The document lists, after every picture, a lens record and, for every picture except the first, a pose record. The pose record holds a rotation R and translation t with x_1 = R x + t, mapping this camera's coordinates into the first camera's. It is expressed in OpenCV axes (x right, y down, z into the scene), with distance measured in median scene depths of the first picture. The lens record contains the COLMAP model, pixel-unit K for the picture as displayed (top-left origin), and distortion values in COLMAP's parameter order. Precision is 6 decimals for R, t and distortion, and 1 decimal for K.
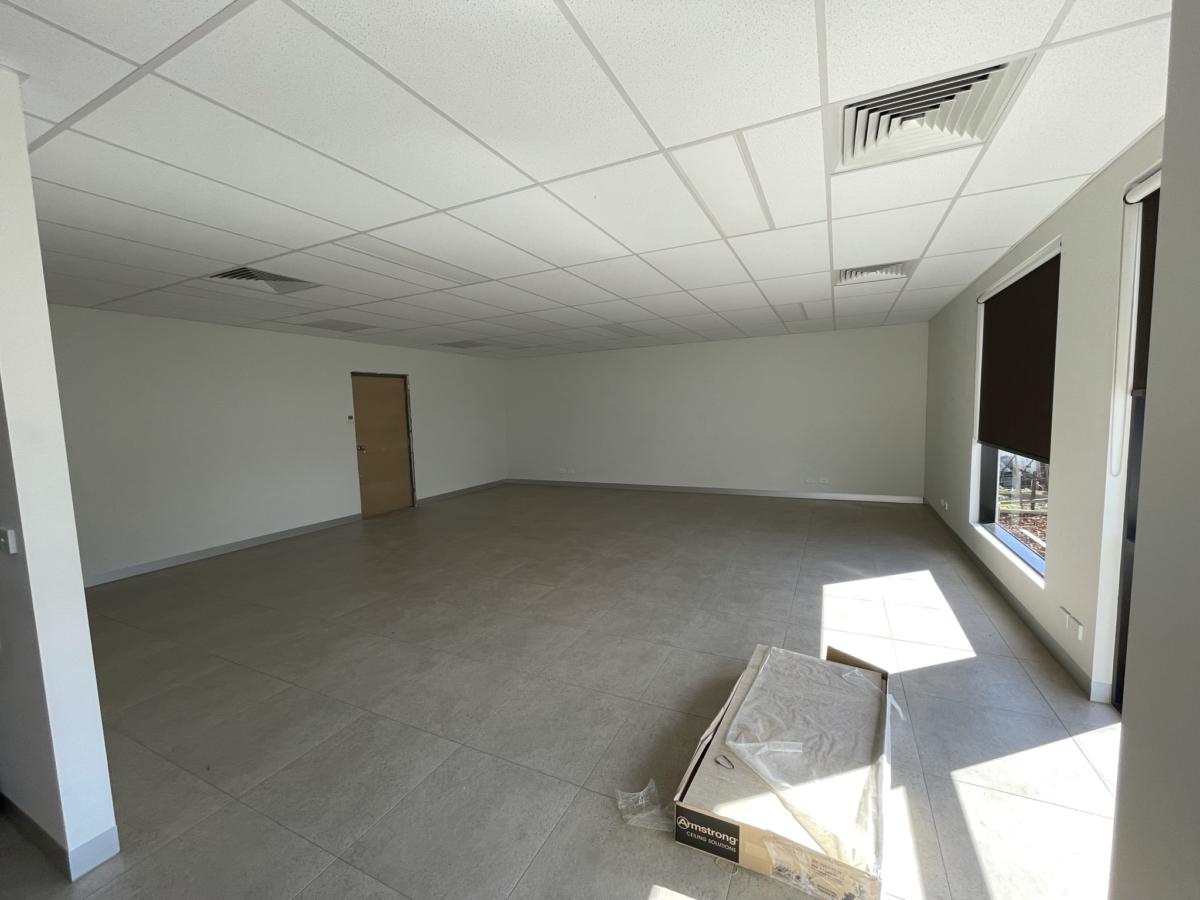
lens RADIAL K [[485.3, 0, 599.1], [0, 485.3, 450.7], [0, 0, 1]] dist [-0.000645, -0.000198]
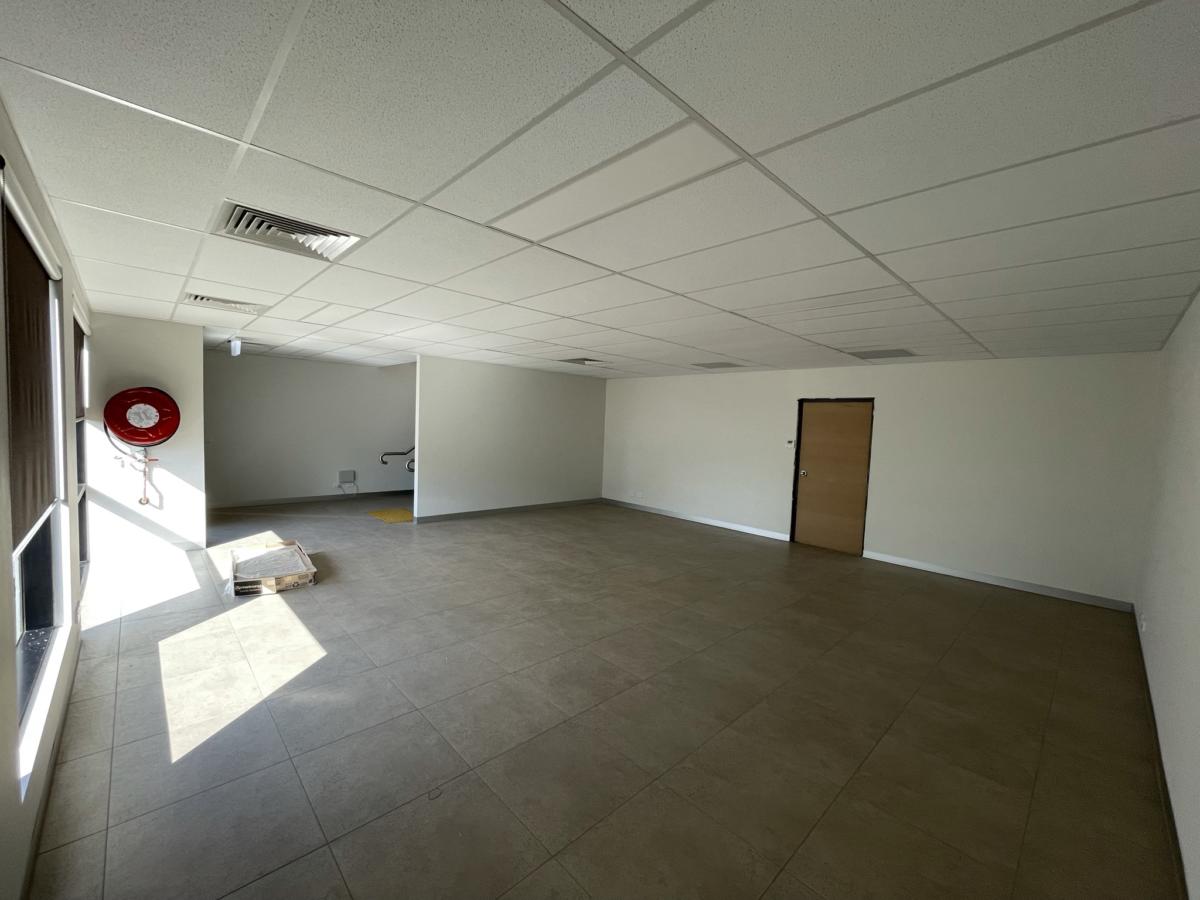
lens RADIAL K [[485.3, 0, 594.6], [0, 485.3, 448.9], [0, 0, 1]] dist [-0.000645, -0.000198]
pose [[-0.347414, 0.069809, -0.935110, 1.741083], [-0.116855, 0.986228, 0.117040, -0.360445], [0.930402, 0.149934, -0.334472, 2.725311]]
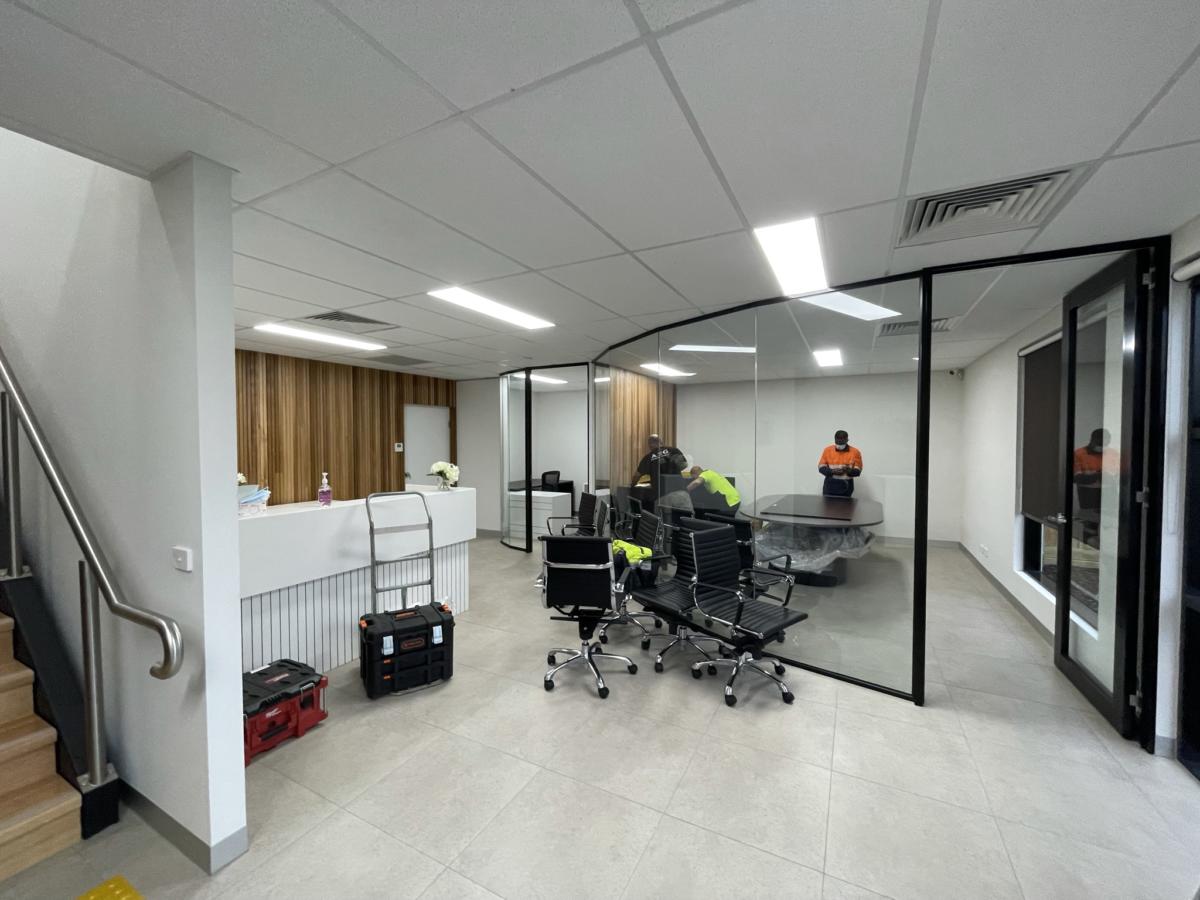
lens RADIAL K [[485.3, 0, 597.7], [0, 485.3, 450.4], [0, 0, 1]] dist [-0.000645, -0.000198]
pose [[0.999050, 0.031056, -0.030567, -0.140441], [-0.032866, 0.997621, -0.060594, -0.021627], [0.028613, 0.061541, 0.997694, -0.086583]]
